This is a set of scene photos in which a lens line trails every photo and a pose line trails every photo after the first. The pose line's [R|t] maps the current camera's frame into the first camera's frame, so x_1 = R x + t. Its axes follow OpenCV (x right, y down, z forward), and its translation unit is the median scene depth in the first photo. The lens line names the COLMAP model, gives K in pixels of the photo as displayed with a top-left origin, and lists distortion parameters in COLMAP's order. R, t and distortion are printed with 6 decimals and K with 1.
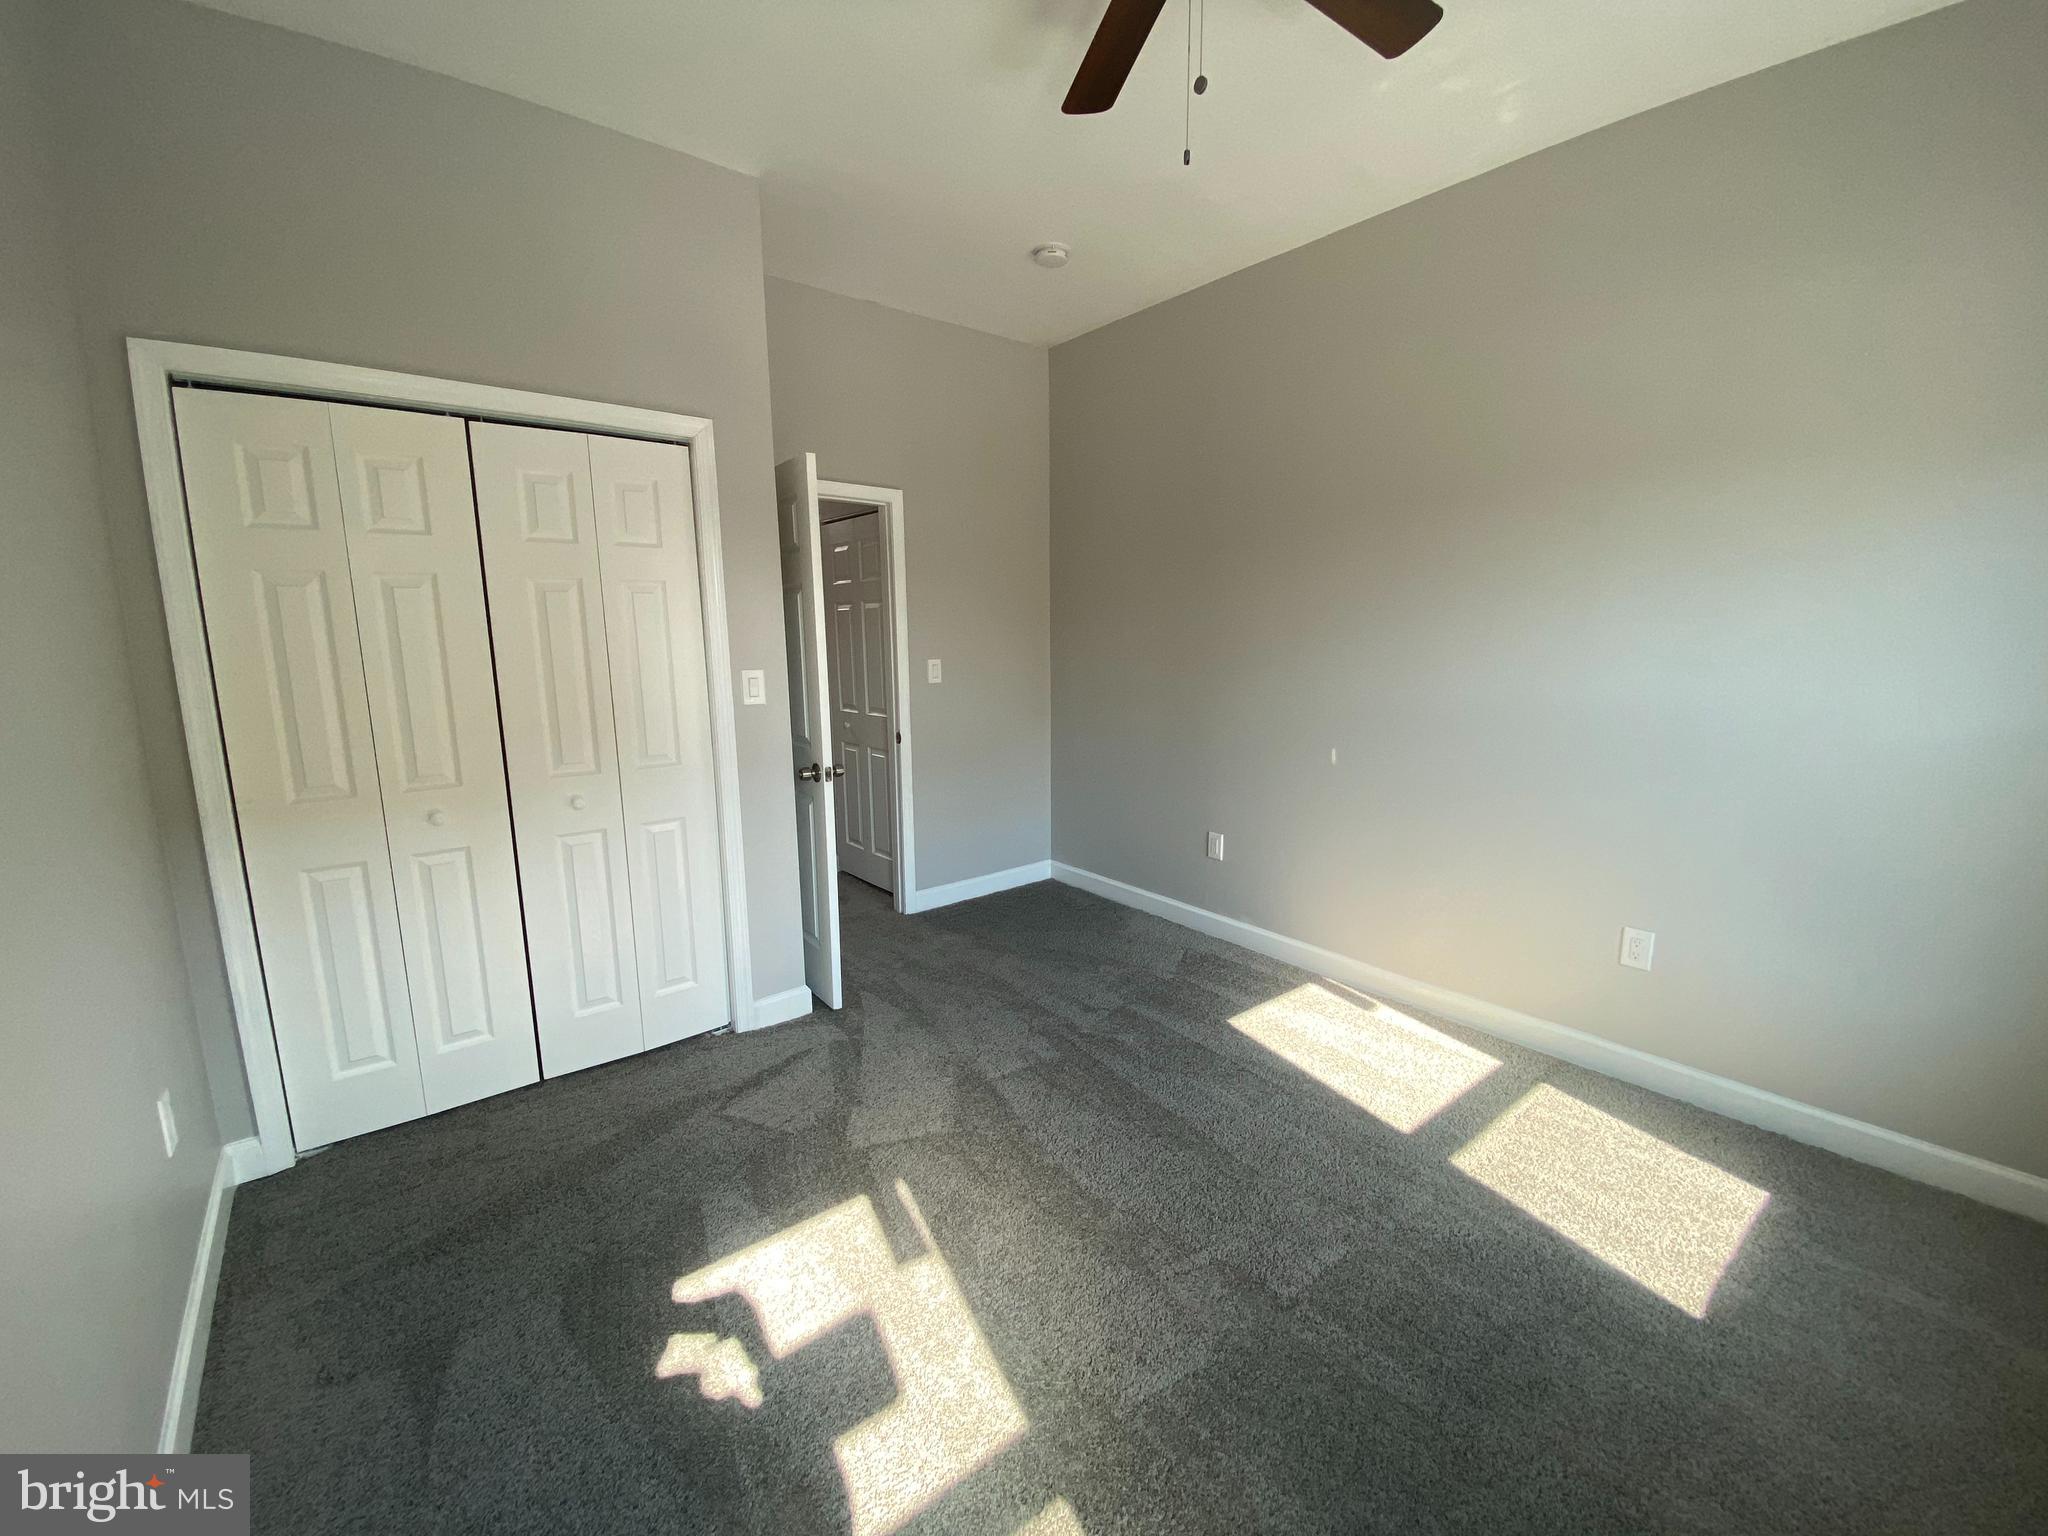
lens RADIAL K [[826.4, 0, 1024.0], [0, 826.4, 768.0], [0, 0, 1]] dist [-0.001559, -0.000437]
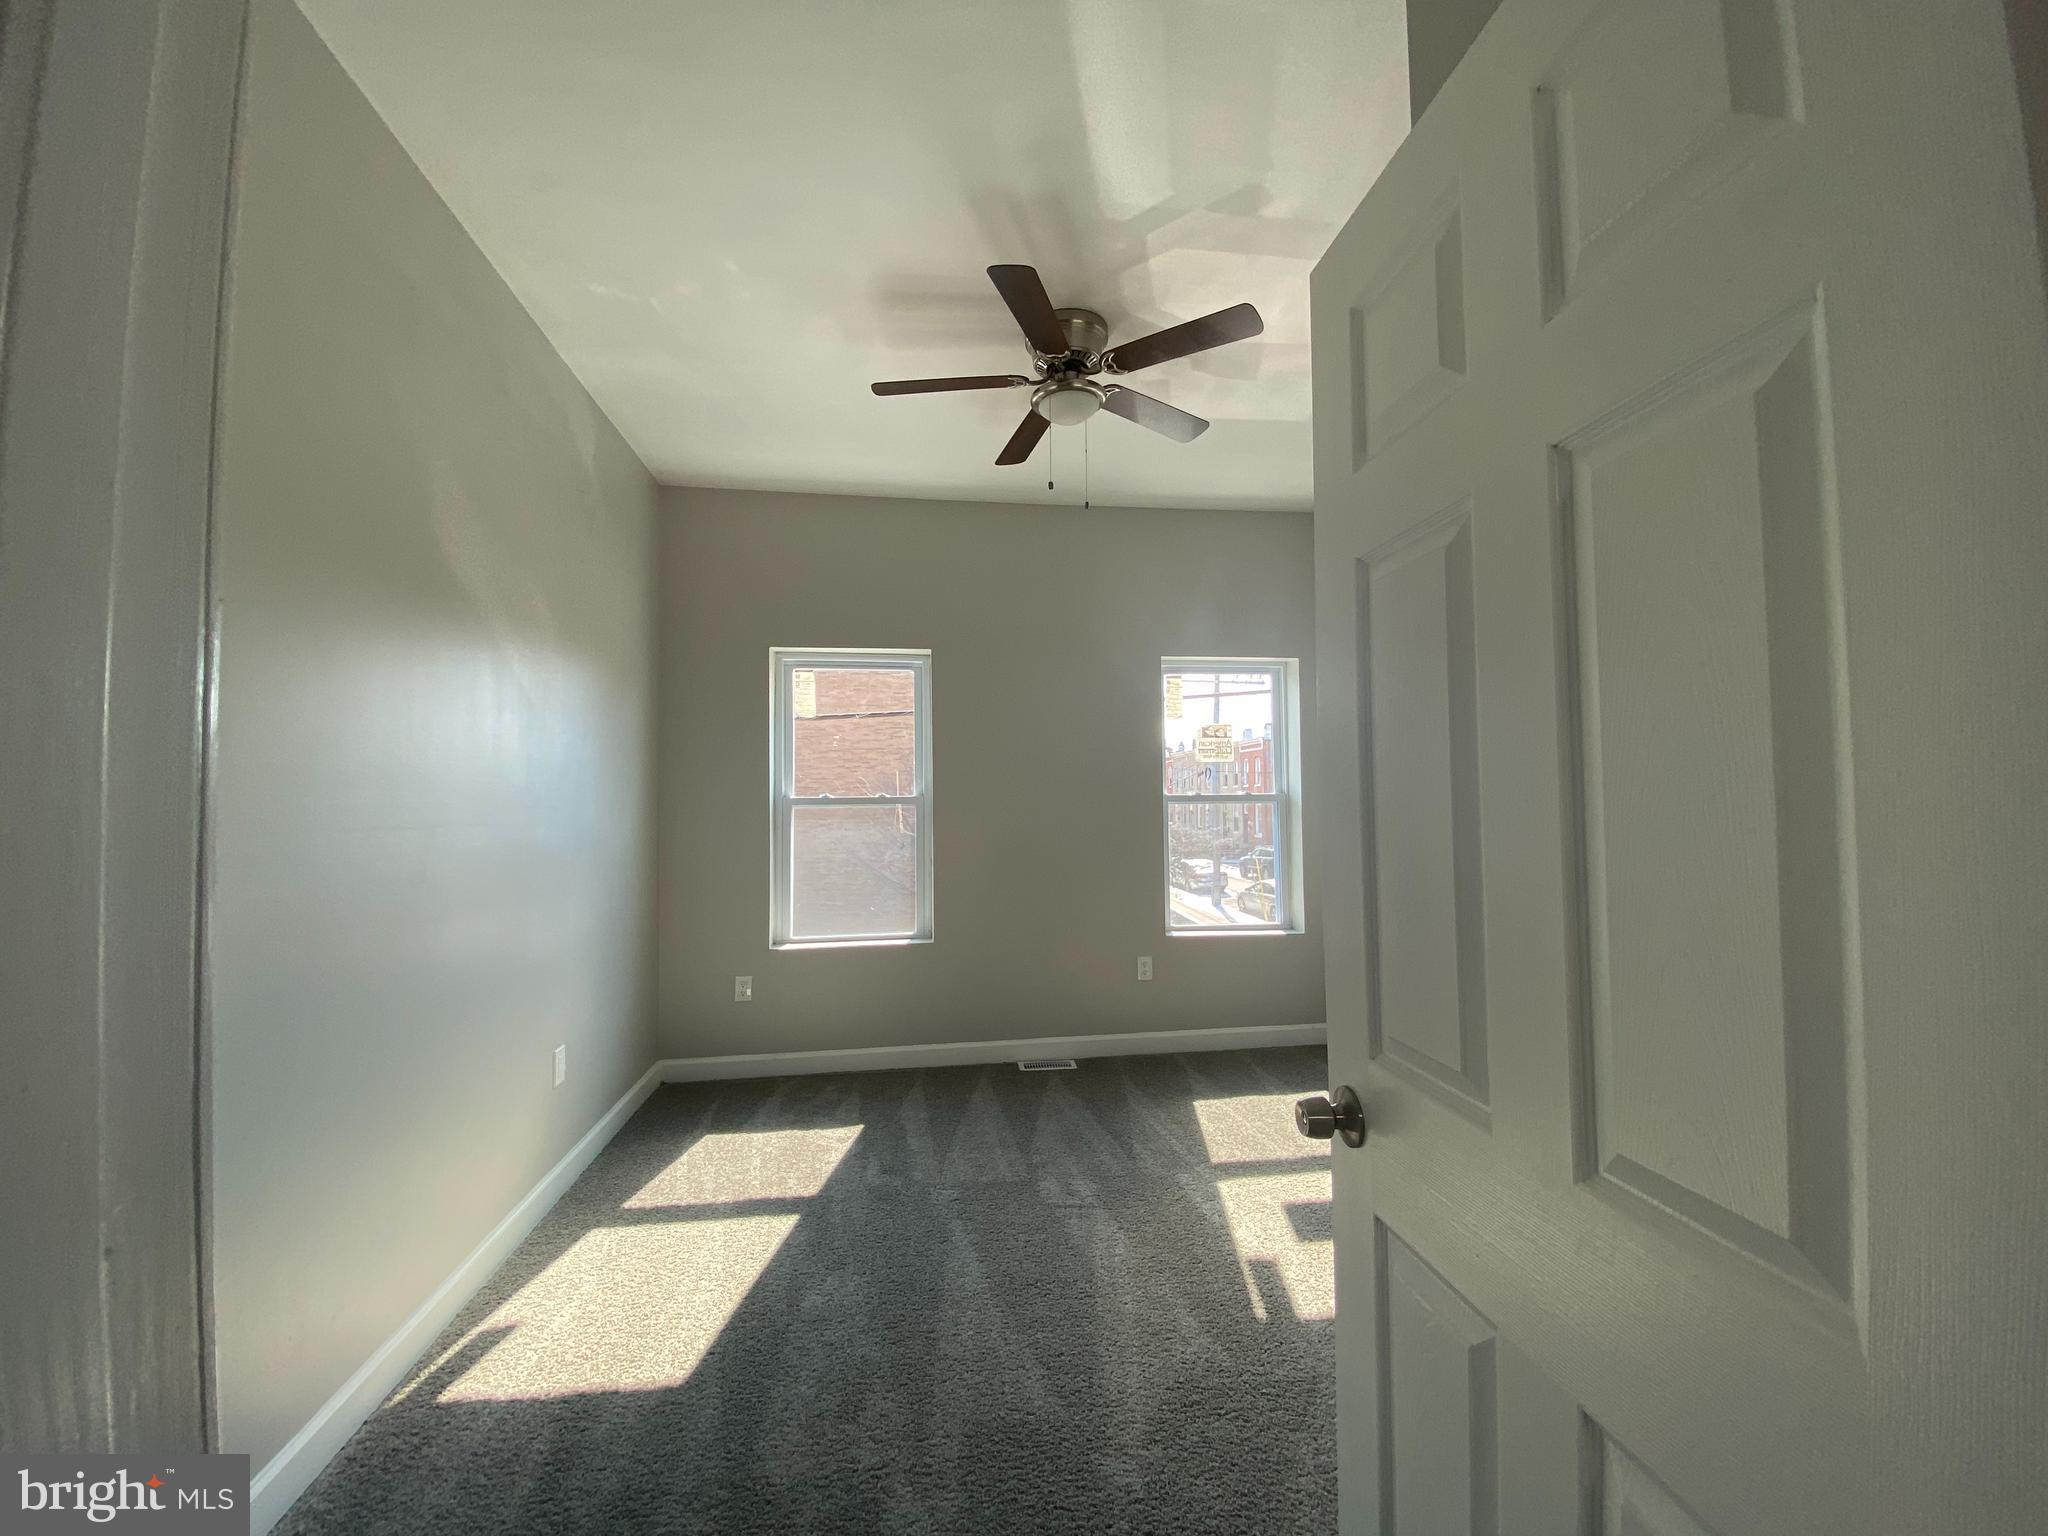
lens RADIAL K [[824.0, 0, 1024.0], [0, 824.0, 768.0], [0, 0, 1]] dist [-0.007688, -0.000177]
pose [[-0.859000, 0.030642, 0.511058, -0.419749], [0.097226, 0.989806, 0.104072, -0.265804], [-0.502660, 0.139086, -0.853222, 1.857870]]
